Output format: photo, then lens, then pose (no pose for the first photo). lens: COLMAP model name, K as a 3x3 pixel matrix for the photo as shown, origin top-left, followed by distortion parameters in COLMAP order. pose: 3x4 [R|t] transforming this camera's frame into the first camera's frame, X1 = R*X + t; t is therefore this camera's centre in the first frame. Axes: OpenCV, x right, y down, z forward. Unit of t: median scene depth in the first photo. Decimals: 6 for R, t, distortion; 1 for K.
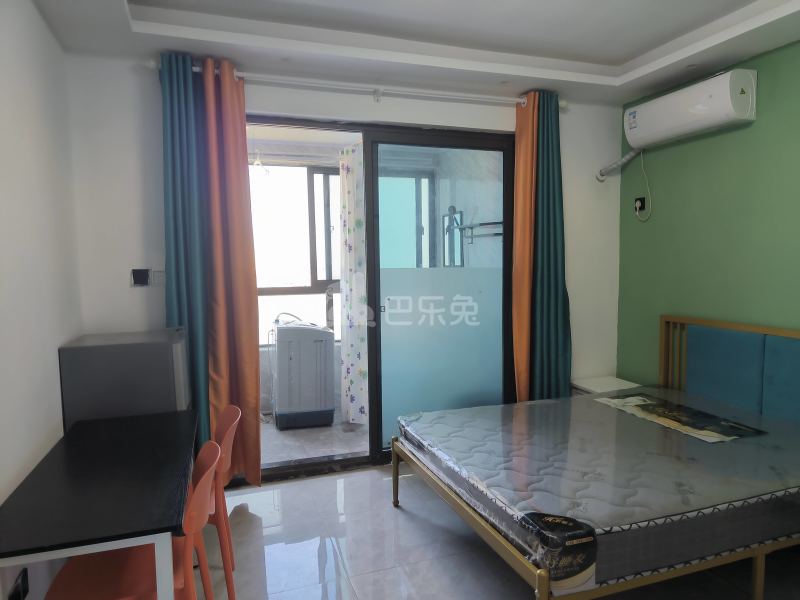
lens RADIAL K [[564.6, 0, 402.8], [0, 564.6, 303.0], [0, 0, 1]] dist [0.013075, -0.002832]
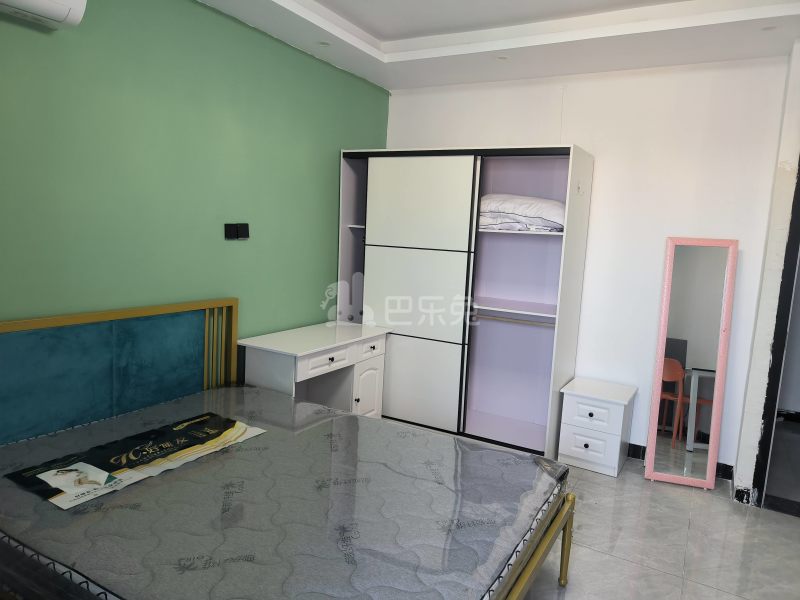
lens RADIAL K [[564.6, 0, 400.8], [0, 564.6, 298.7], [0, 0, 1]] dist [0.013075, -0.002832]
pose [[-0.649593, -0.107825, 0.752597, -0.209587], [0.021946, 0.986820, 0.160324, -0.085283], [-0.759965, 0.120662, -0.638665, 1.107648]]
